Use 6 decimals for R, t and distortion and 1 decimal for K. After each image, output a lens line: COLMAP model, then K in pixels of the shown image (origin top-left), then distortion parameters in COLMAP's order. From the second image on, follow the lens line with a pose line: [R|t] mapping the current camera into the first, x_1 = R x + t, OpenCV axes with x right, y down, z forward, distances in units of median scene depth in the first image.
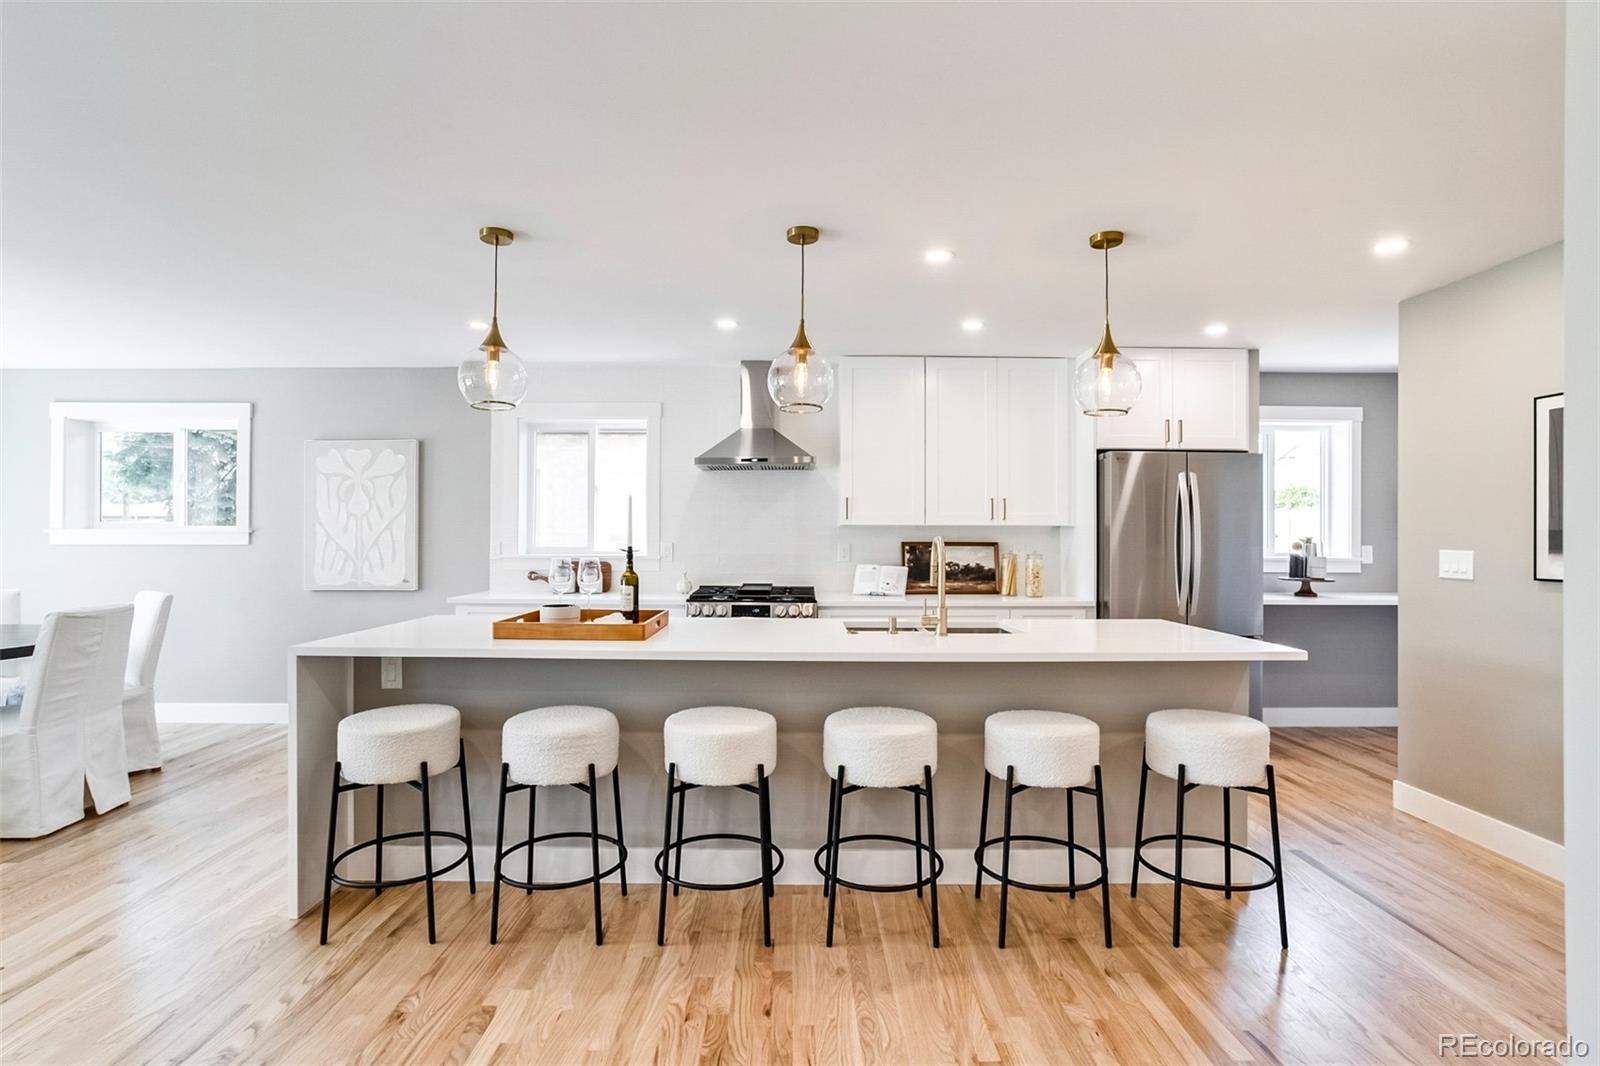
lens RADIAL K [[773.7, 0, 800.0], [0, 773.7, 533.0], [0, 0, 1]] dist [-0.055650, 0.031782]
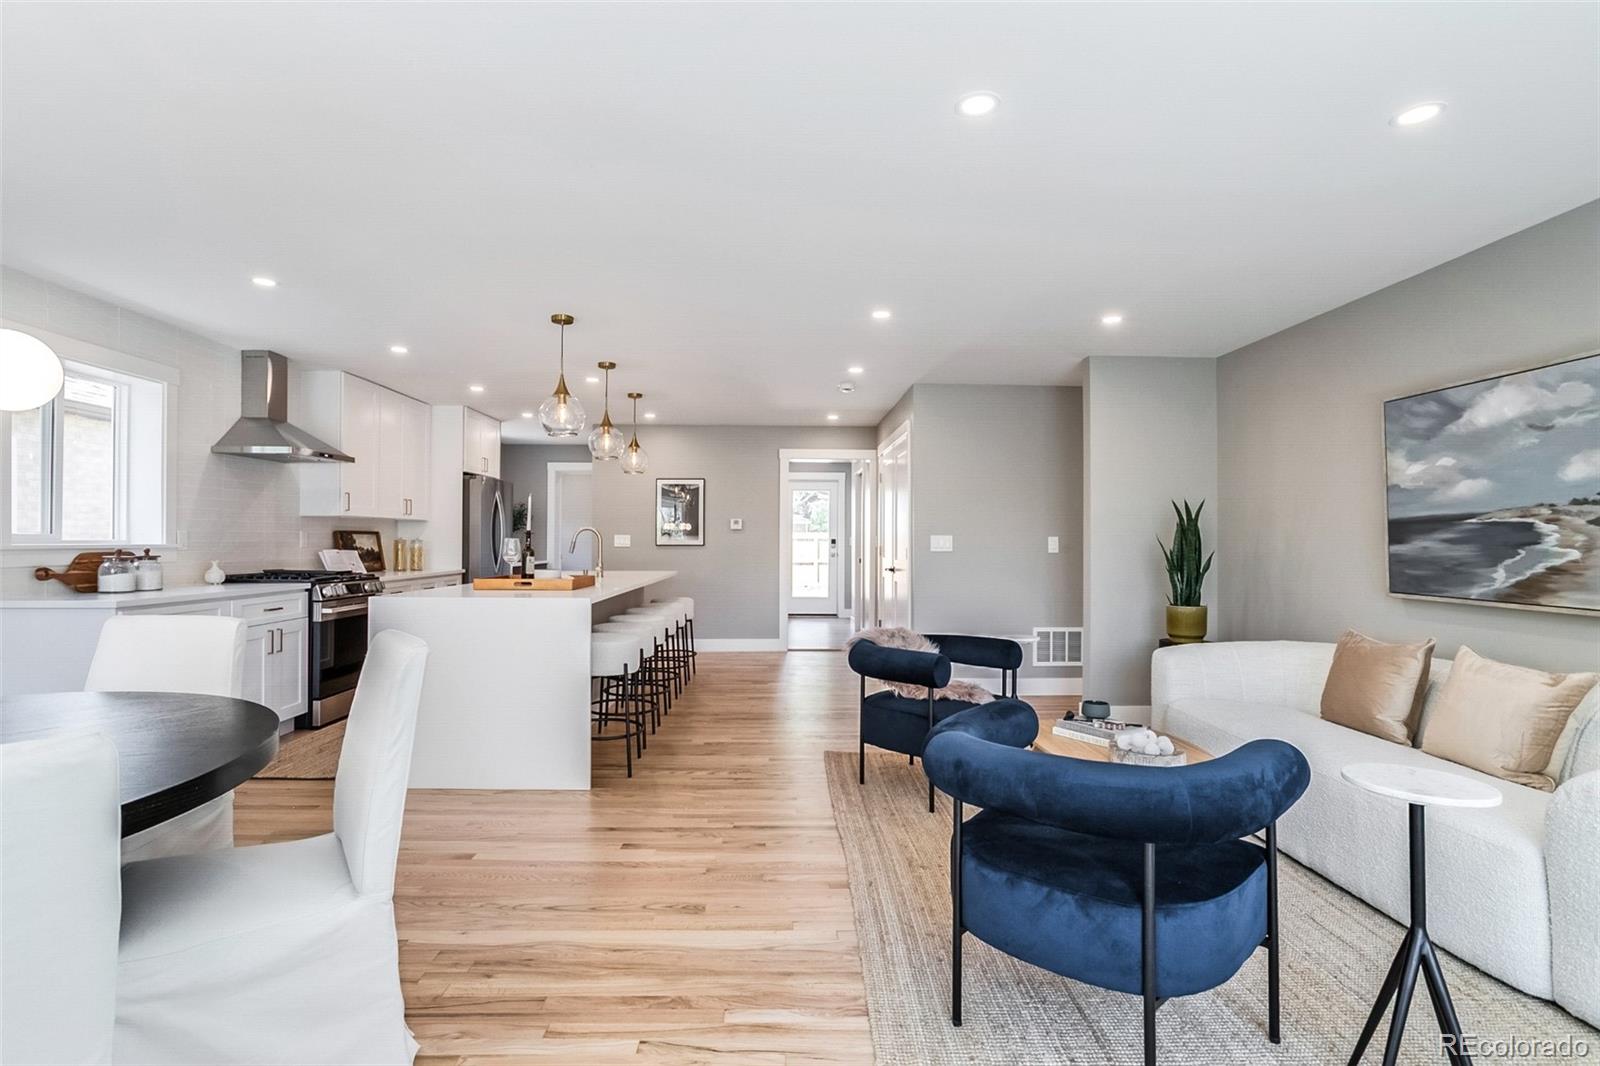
lens RADIAL K [[773.6, 0, 778.5], [0, 773.6, 536.7], [0, 0, 1]] dist [-0.039164, 0.023571]
pose [[-0.002536, 0.000629, 0.999997, -1.108429], [-0.008155, 0.999967, -0.000650, 0.017069], [-0.999964, -0.008157, -0.002531, 0.341862]]
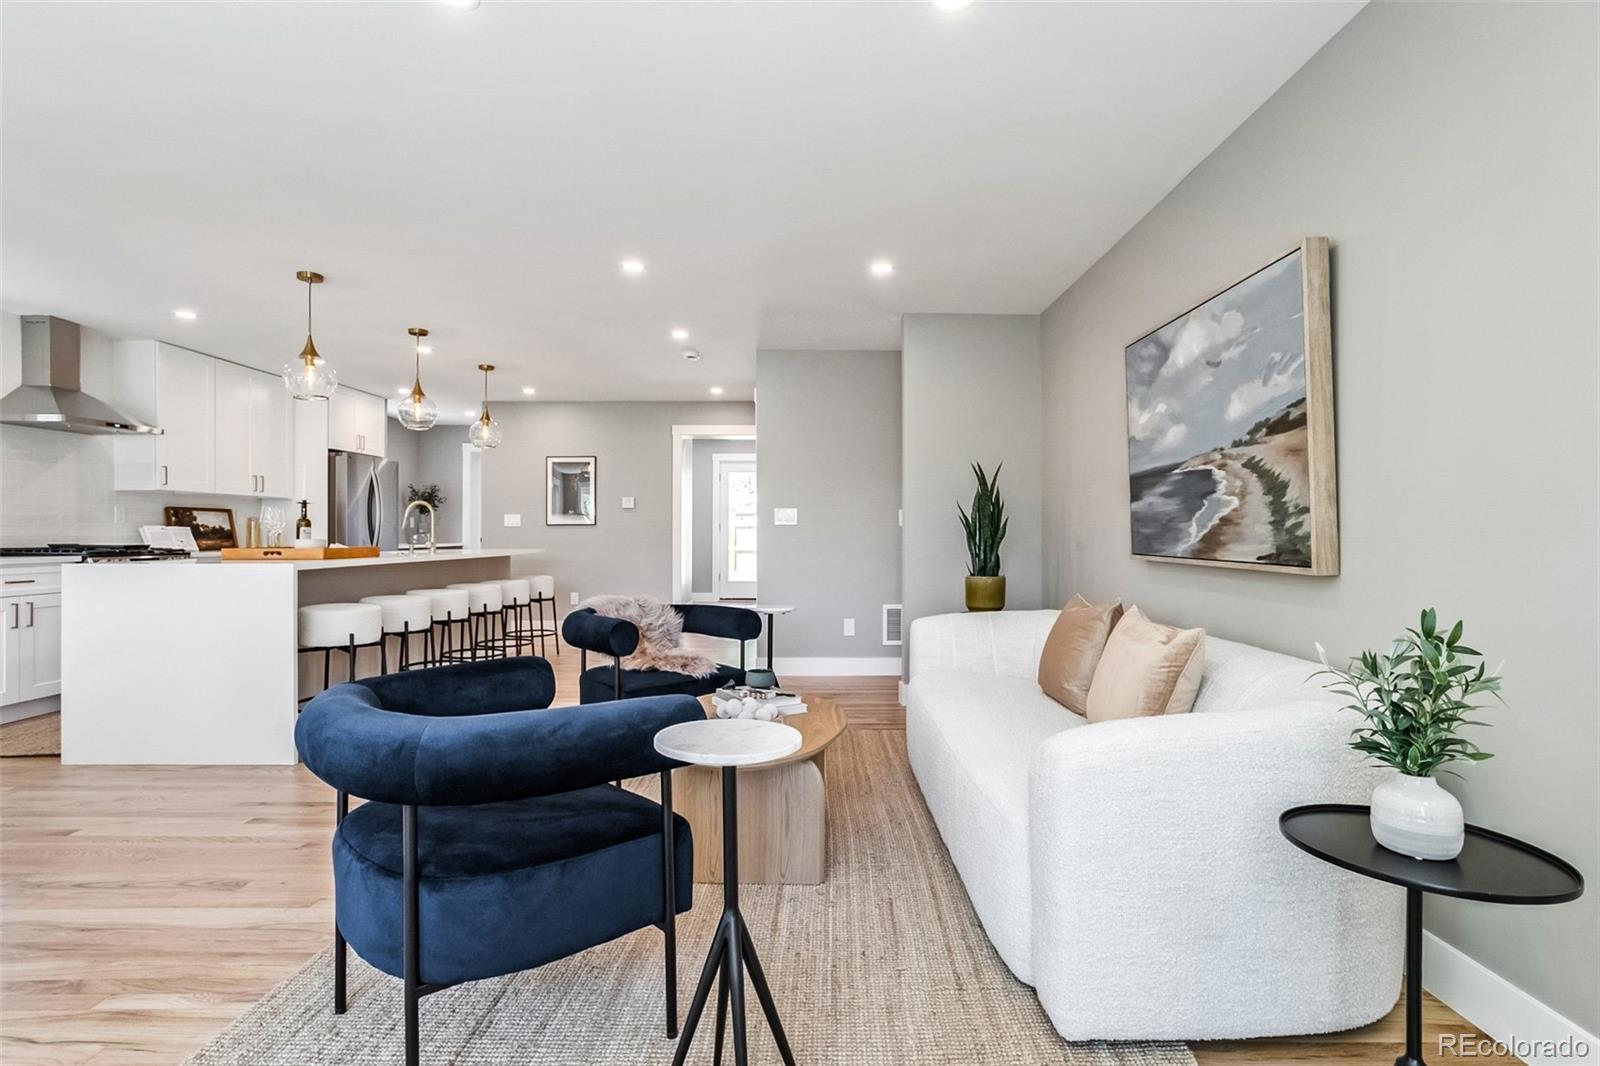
lens RADIAL K [[779.5, 0, 800.0], [0, 779.5, 533.0], [0, 0, 1]] dist [-0.036921, 0.023000]
pose [[0.011115, -0.004760, 0.999927, -1.066515], [-0.004327, 0.999979, 0.004809, 0.043744], [-0.999929, -0.004380, 0.011094, 0.044215]]
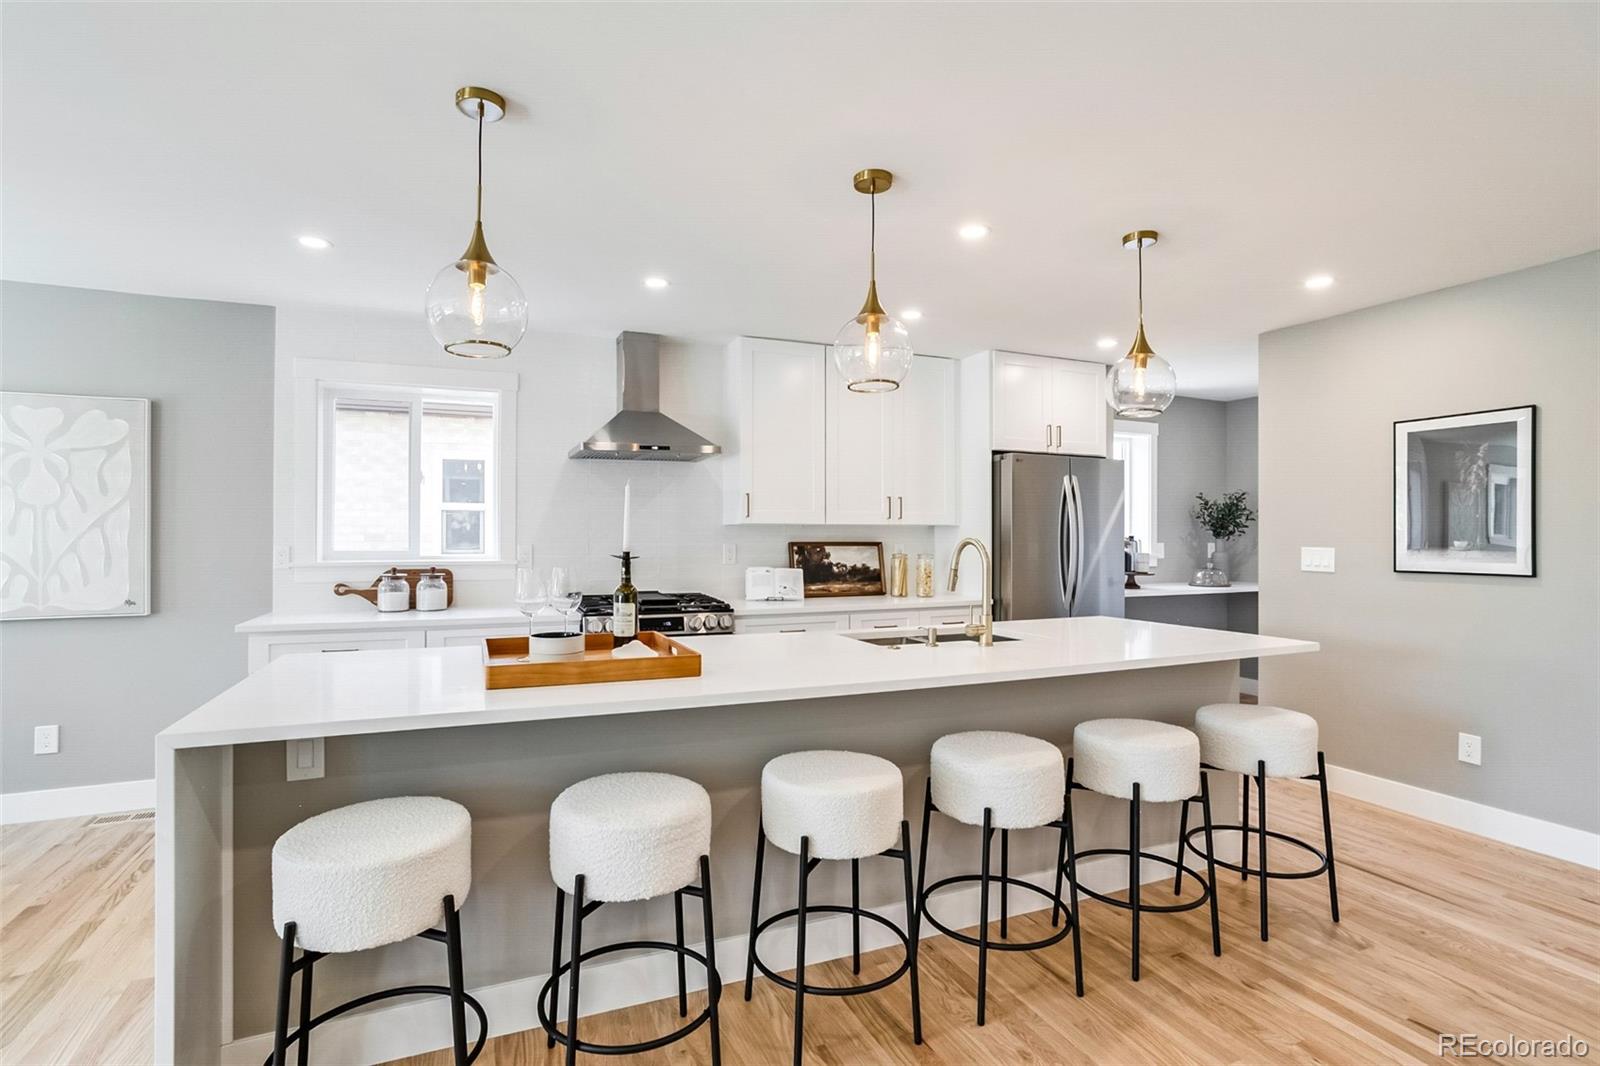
lens RADIAL K [[765.5, 0, 789.7], [0, 765.5, 533.1], [0, 0, 1]] dist [-0.057916, 0.032161]
pose [[0.924349, -0.001091, 0.381545, -0.233884], [-0.000155, 0.999995, 0.003233, -0.002335], [-0.381547, -0.003048, 0.924344, 0.156260]]
